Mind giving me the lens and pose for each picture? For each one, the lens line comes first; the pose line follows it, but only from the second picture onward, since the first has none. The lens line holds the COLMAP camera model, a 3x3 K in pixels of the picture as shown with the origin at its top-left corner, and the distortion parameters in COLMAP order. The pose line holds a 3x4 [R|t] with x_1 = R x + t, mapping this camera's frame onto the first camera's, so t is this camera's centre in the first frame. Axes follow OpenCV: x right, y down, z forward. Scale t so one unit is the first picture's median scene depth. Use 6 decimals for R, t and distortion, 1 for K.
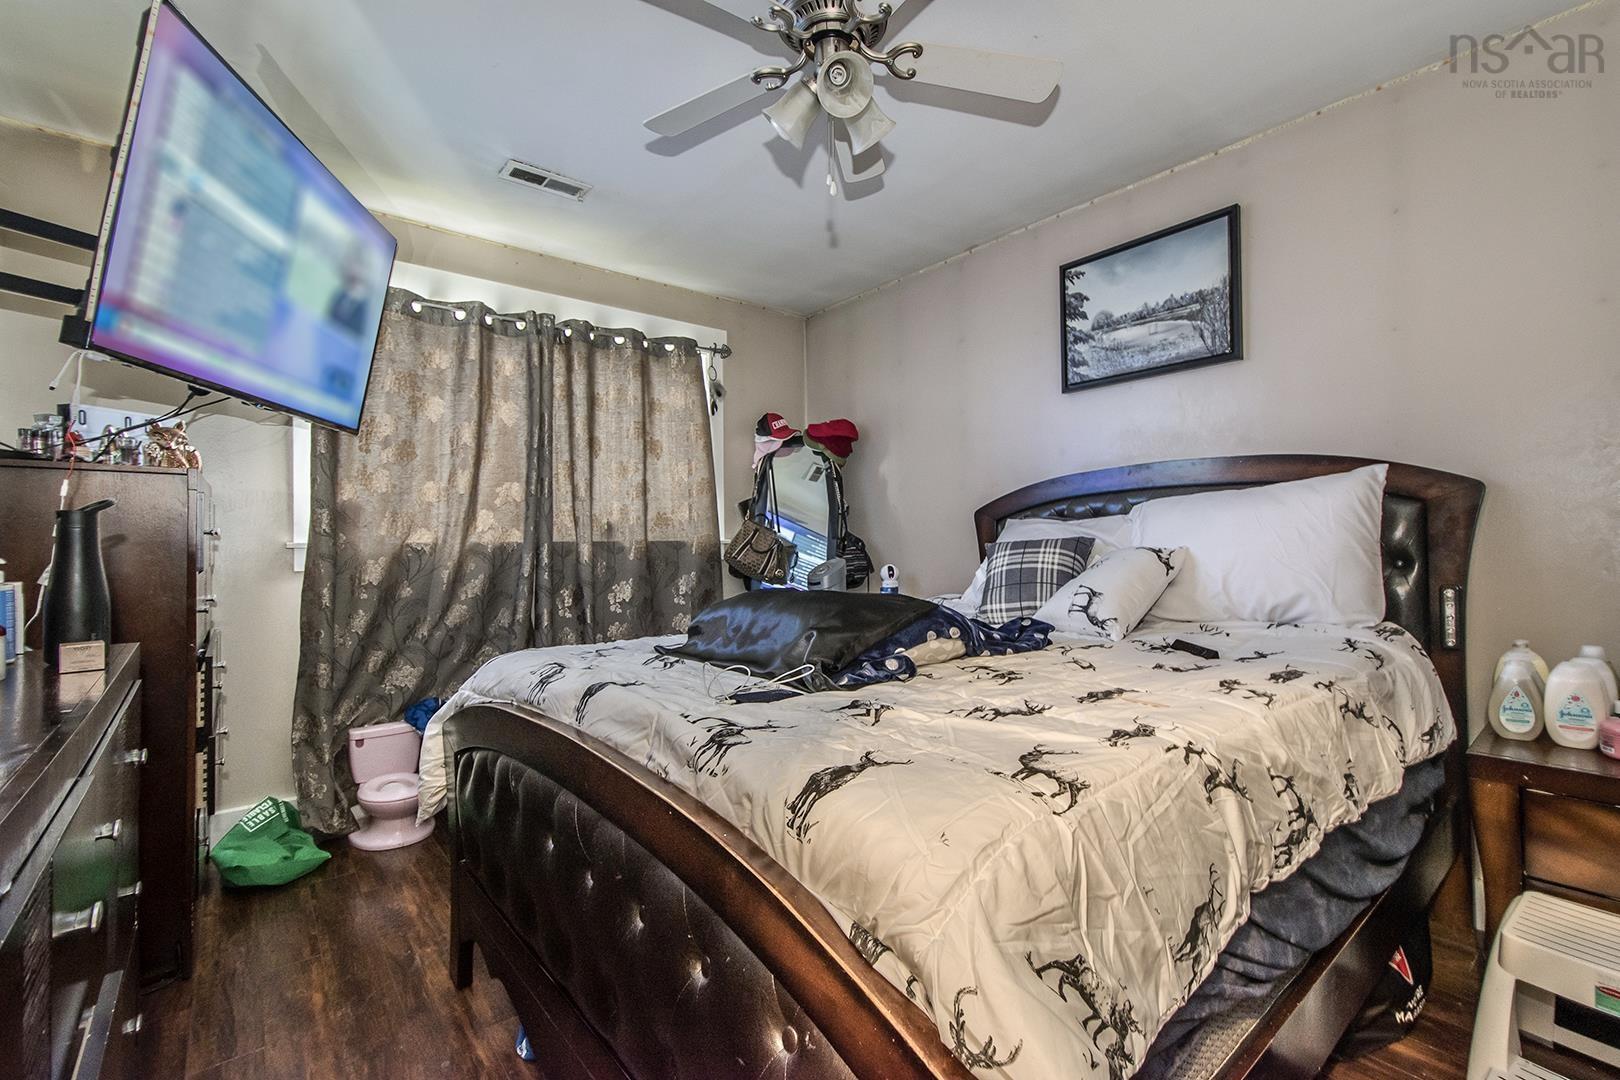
lens RADIAL K [[727.7, 0, 842.2], [0, 727.7, 507.5], [0, 0, 1]] dist [0.001463, 0.000470]
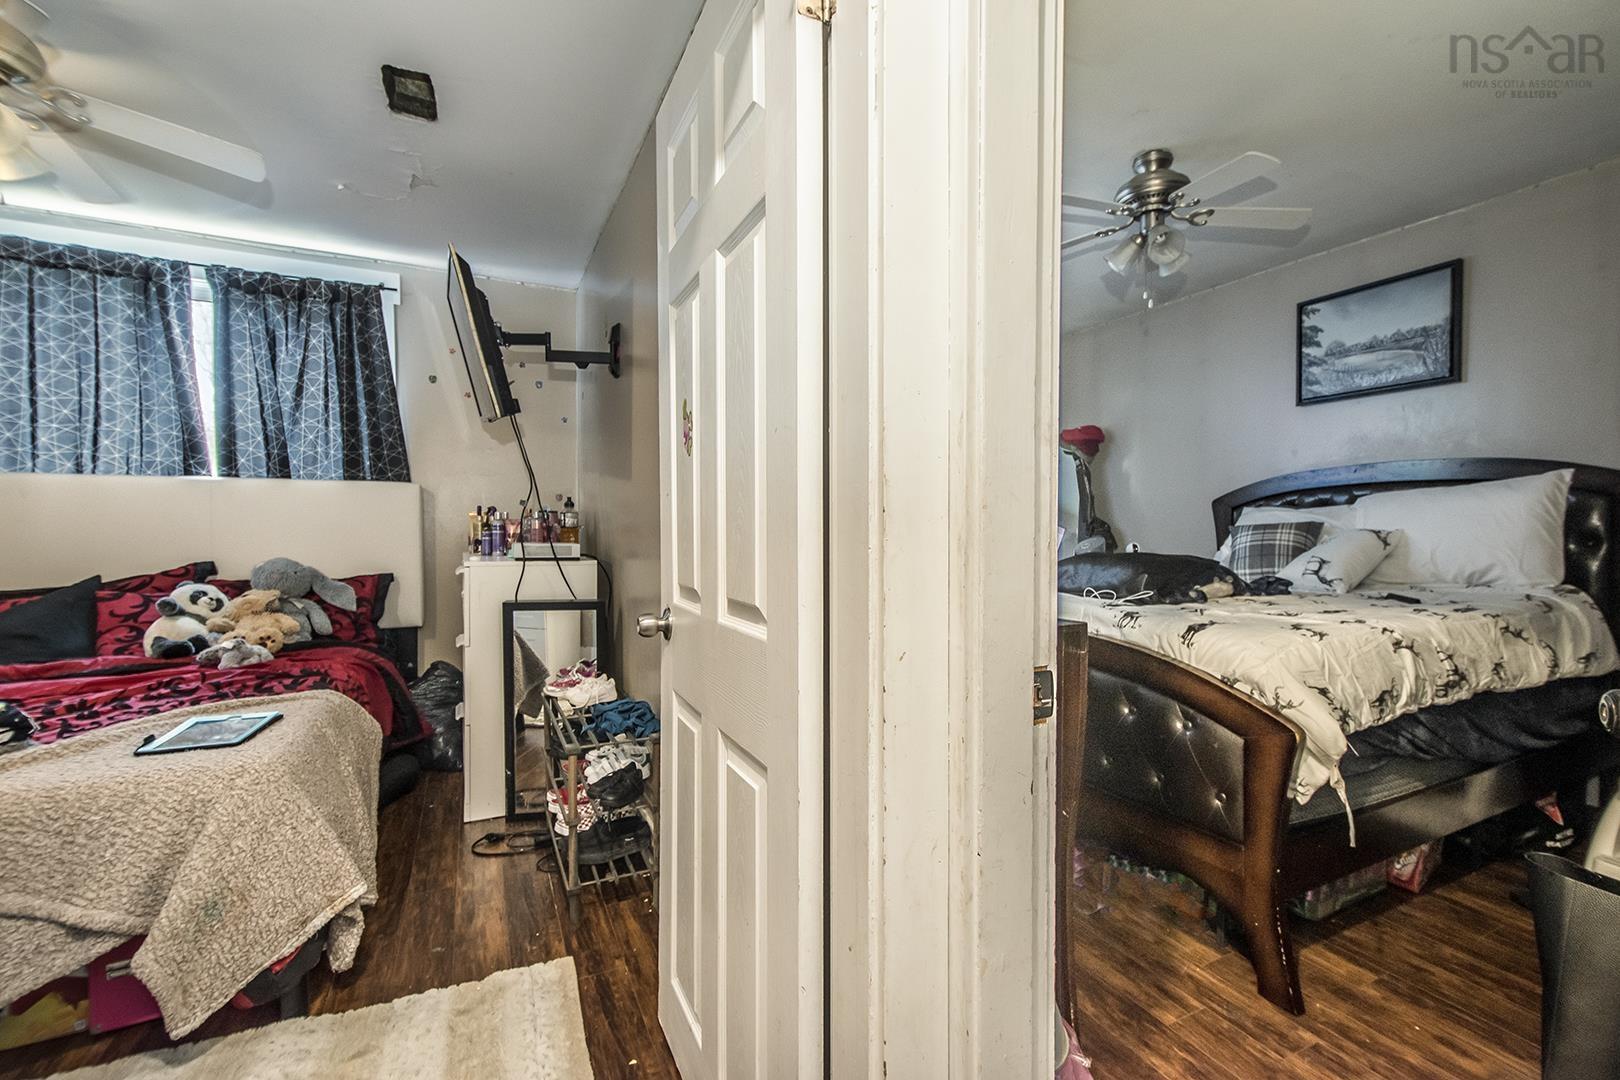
lens RADIAL K [[723.3, 0, 836.5], [0, 723.3, 528.6], [0, 0, 1]] dist [0.000229, 0.000157]
pose [[0.970062, 0.009748, -0.242661, -0.230581], [0.002871, 0.998664, 0.051596, -0.020402], [0.242839, -0.050748, 0.968738, -0.584210]]
